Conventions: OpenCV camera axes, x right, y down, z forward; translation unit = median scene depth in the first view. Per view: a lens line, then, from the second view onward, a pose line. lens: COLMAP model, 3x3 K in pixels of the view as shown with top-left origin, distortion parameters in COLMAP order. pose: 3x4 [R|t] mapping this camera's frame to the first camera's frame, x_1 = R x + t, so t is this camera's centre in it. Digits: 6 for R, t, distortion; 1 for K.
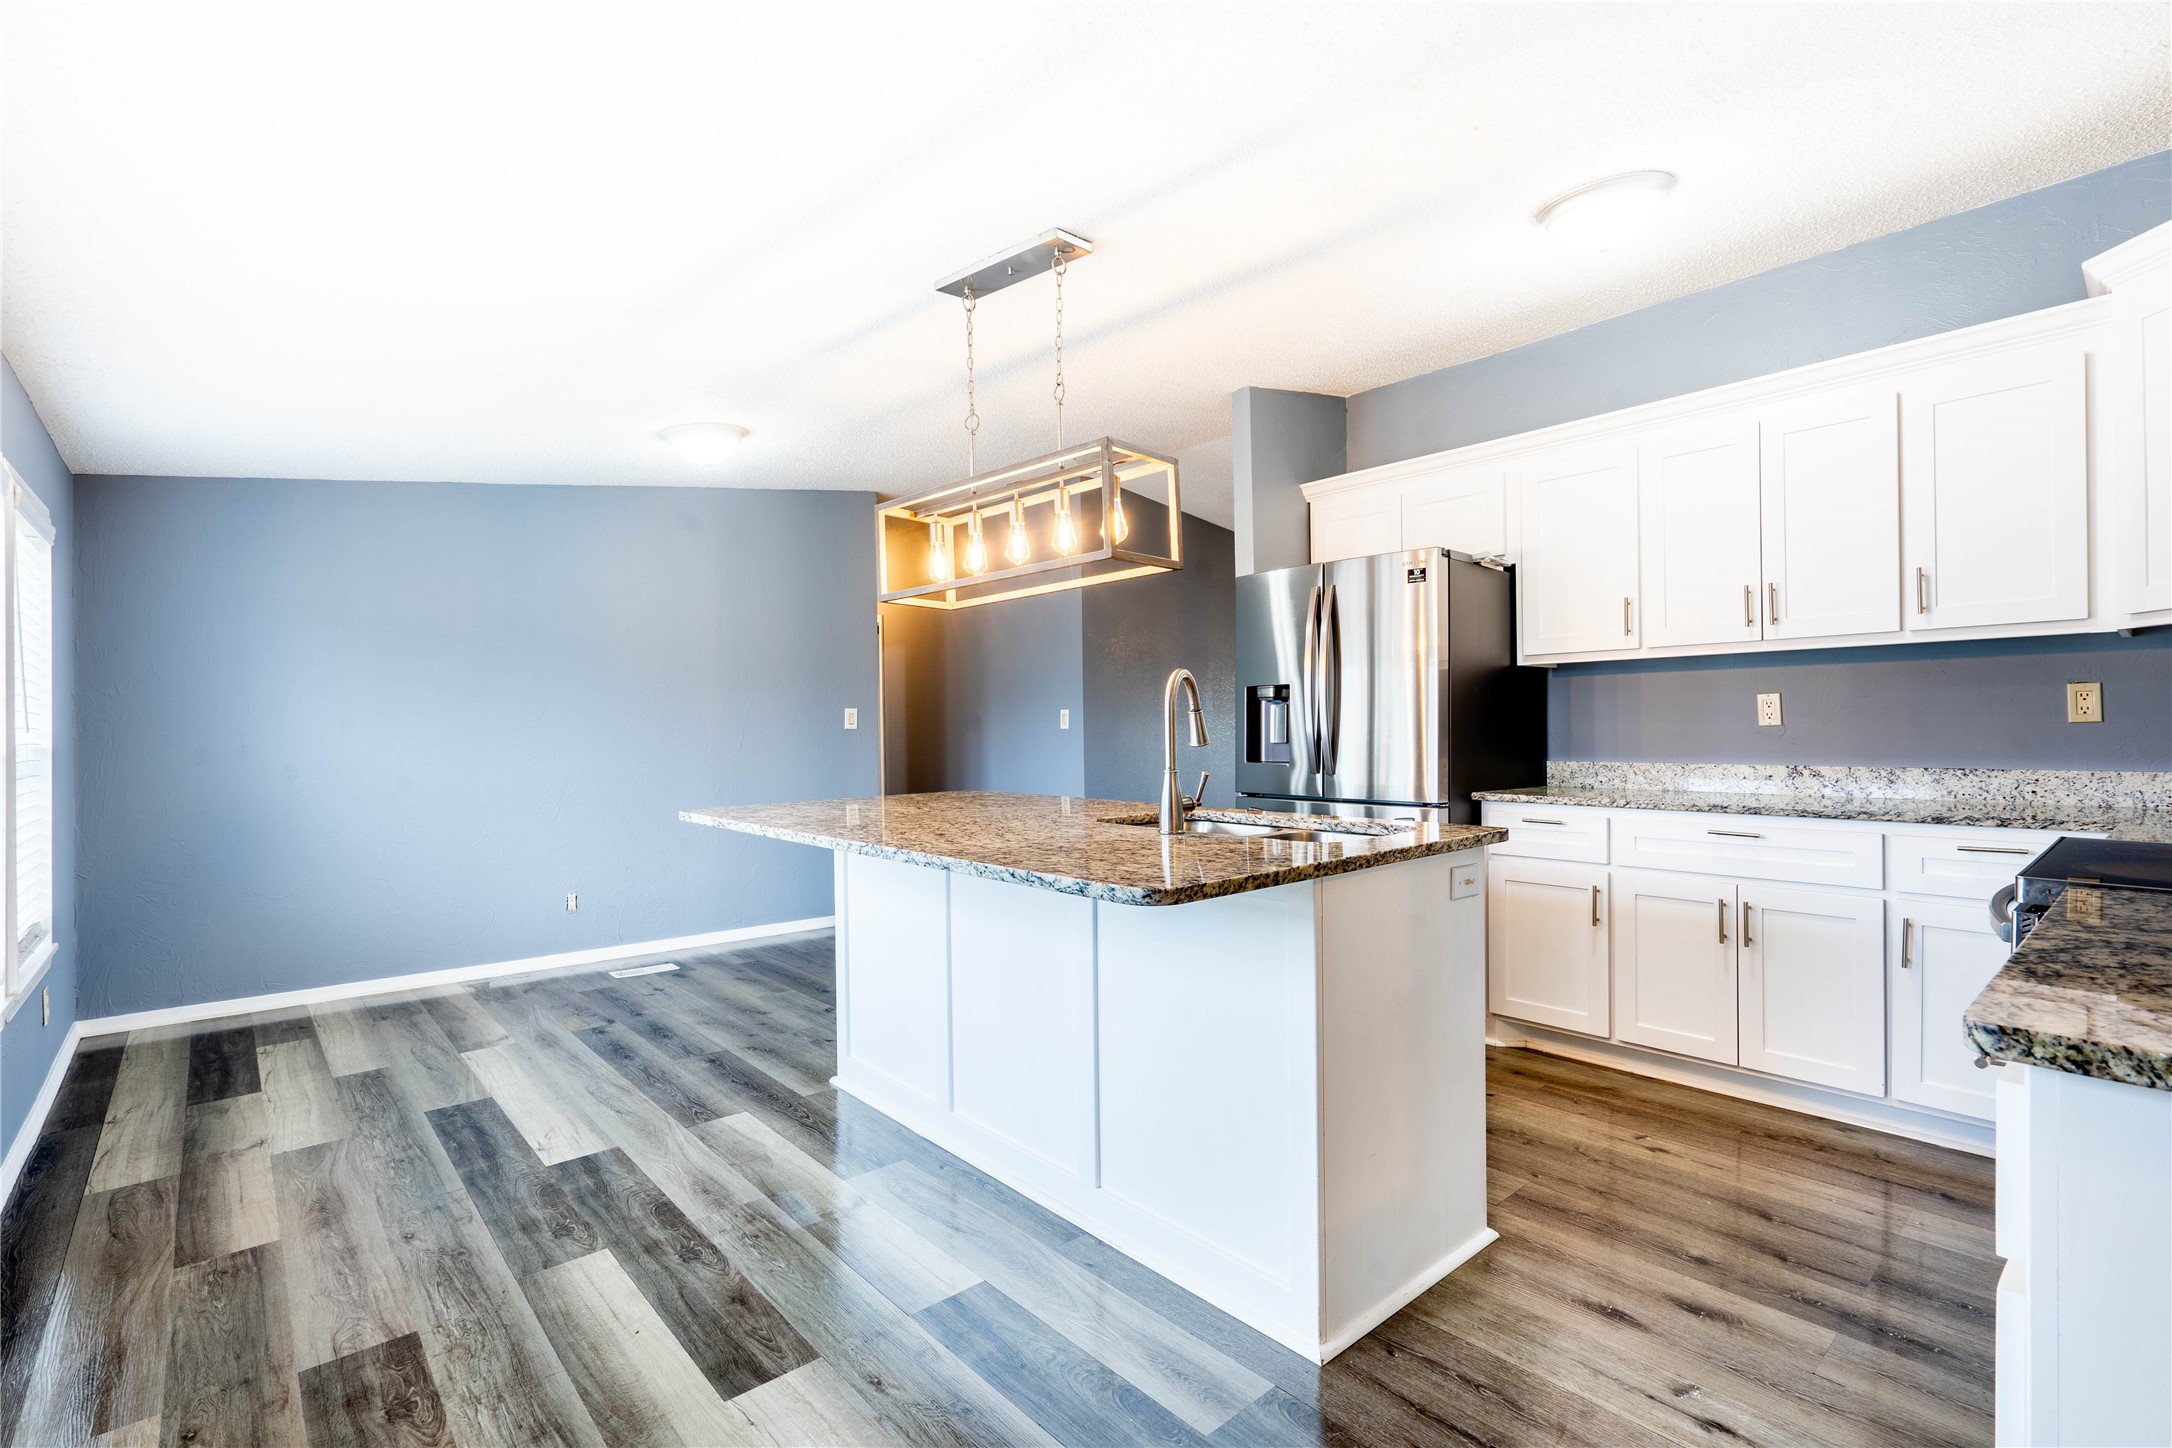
lens RADIAL K [[982.1, 0, 1087.1], [0, 982.1, 733.4], [0, 0, 1]] dist [-0.002064, 0.000263]
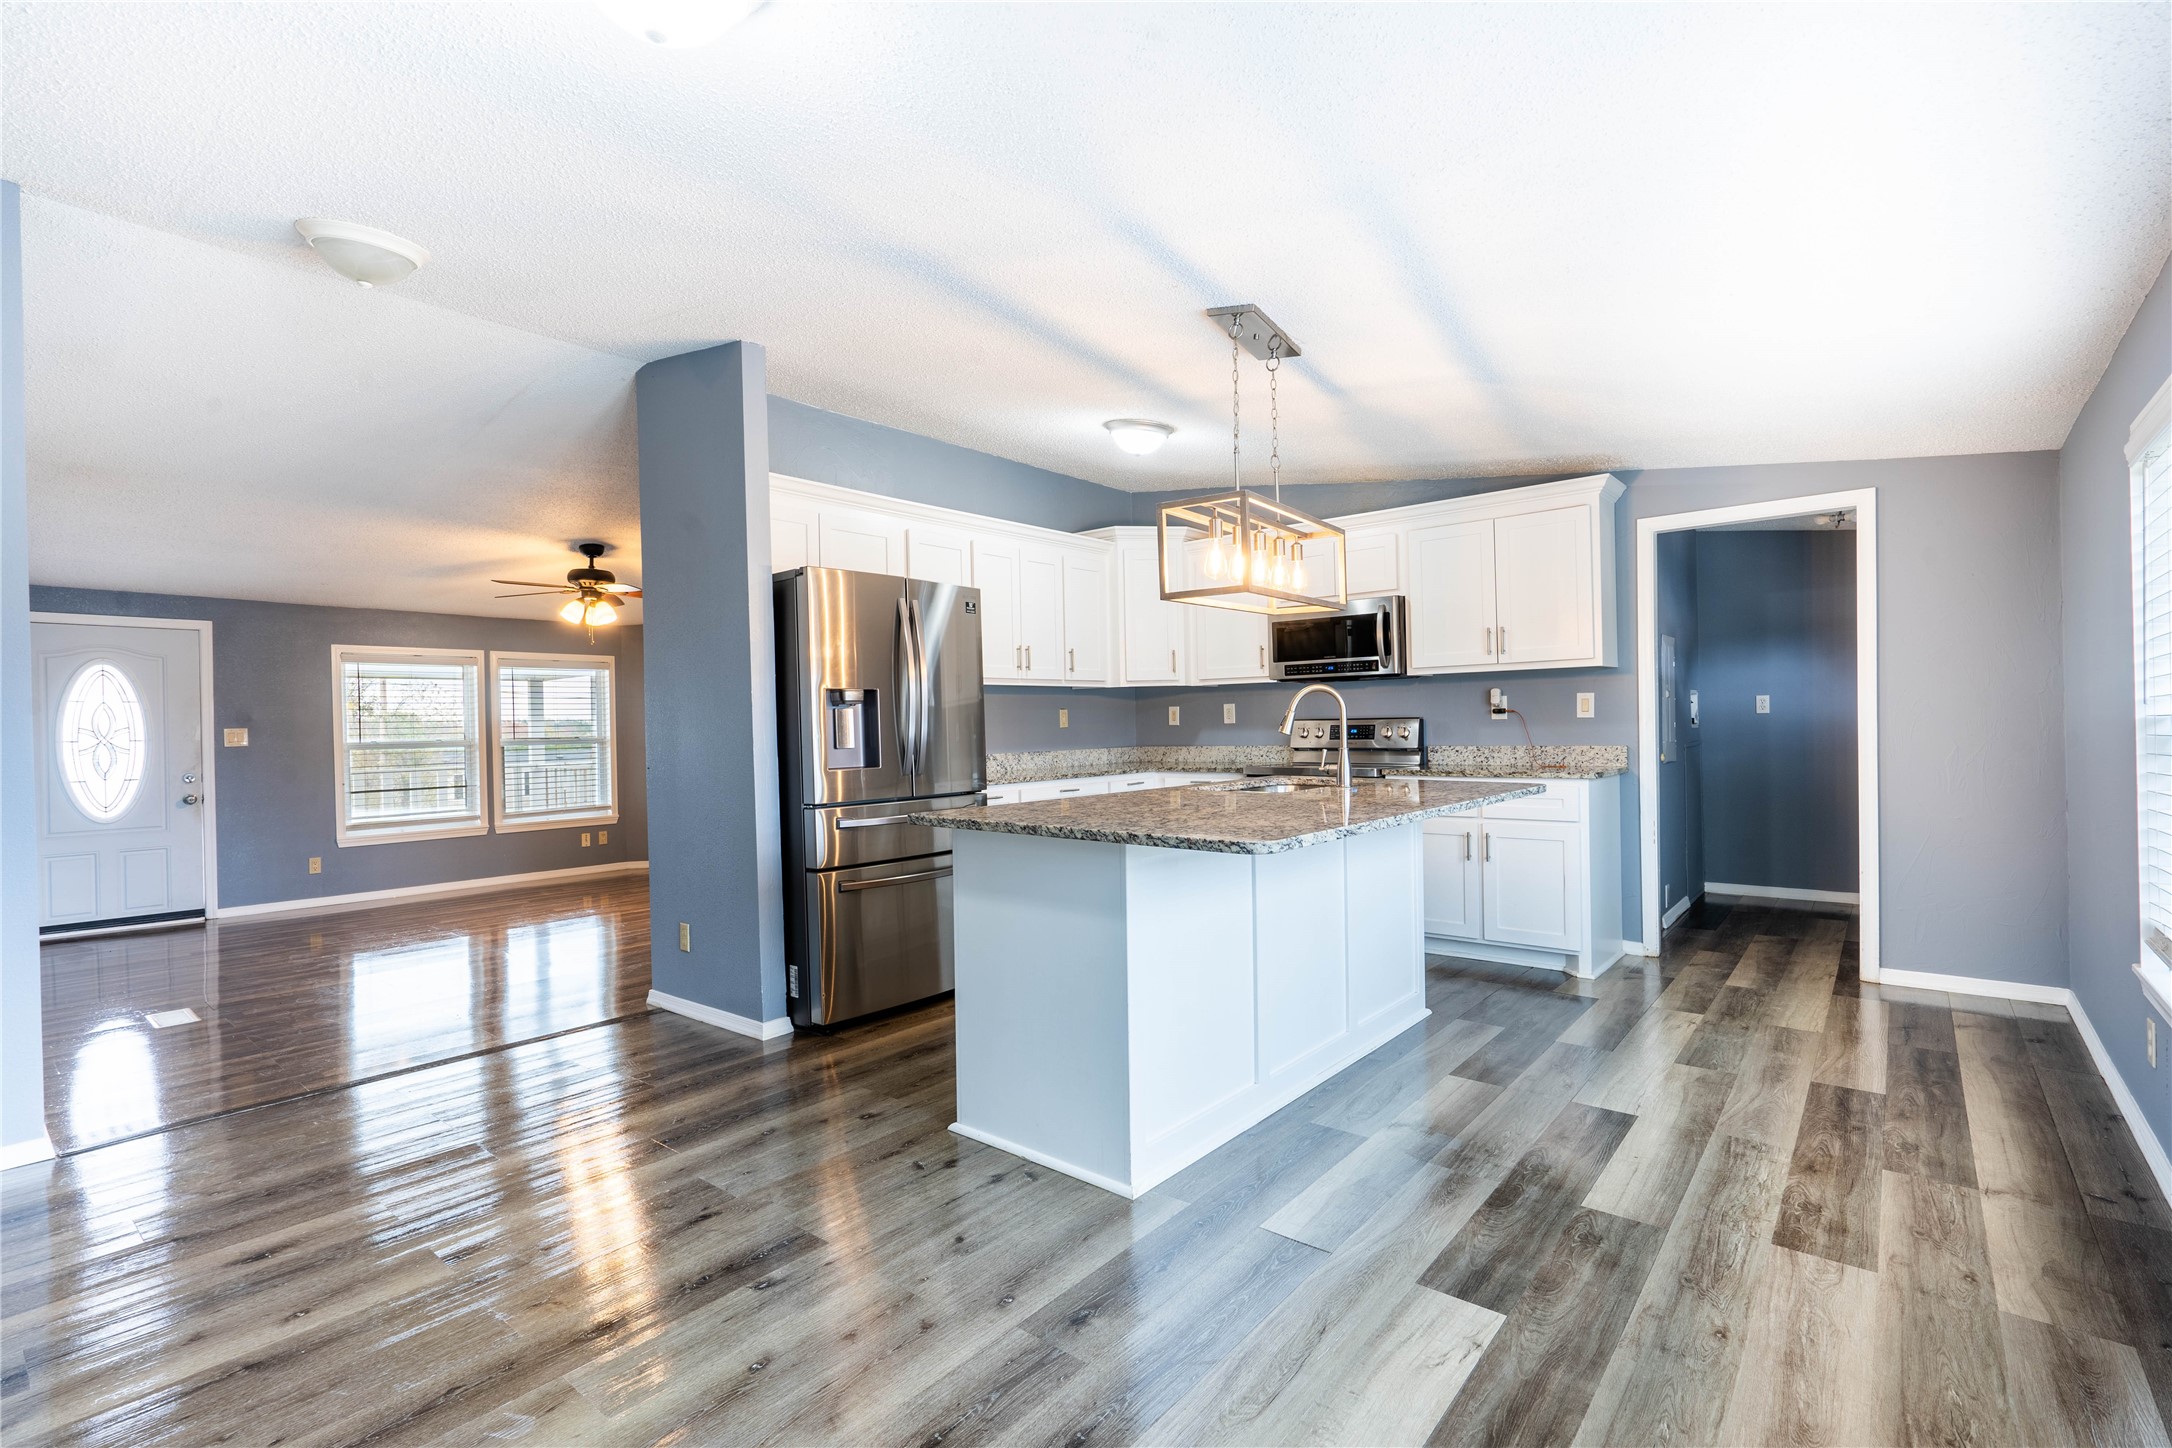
lens RADIAL K [[982.1, 0, 1103.4], [0, 982.1, 725.2], [0, 0, 1]] dist [-0.002064, 0.000263]
pose [[-0.160275, 0.014428, 0.986967, -1.434761], [0.028806, 0.999536, -0.009934, 0.009902], [-0.986652, 0.026838, -0.160616, 1.642996]]
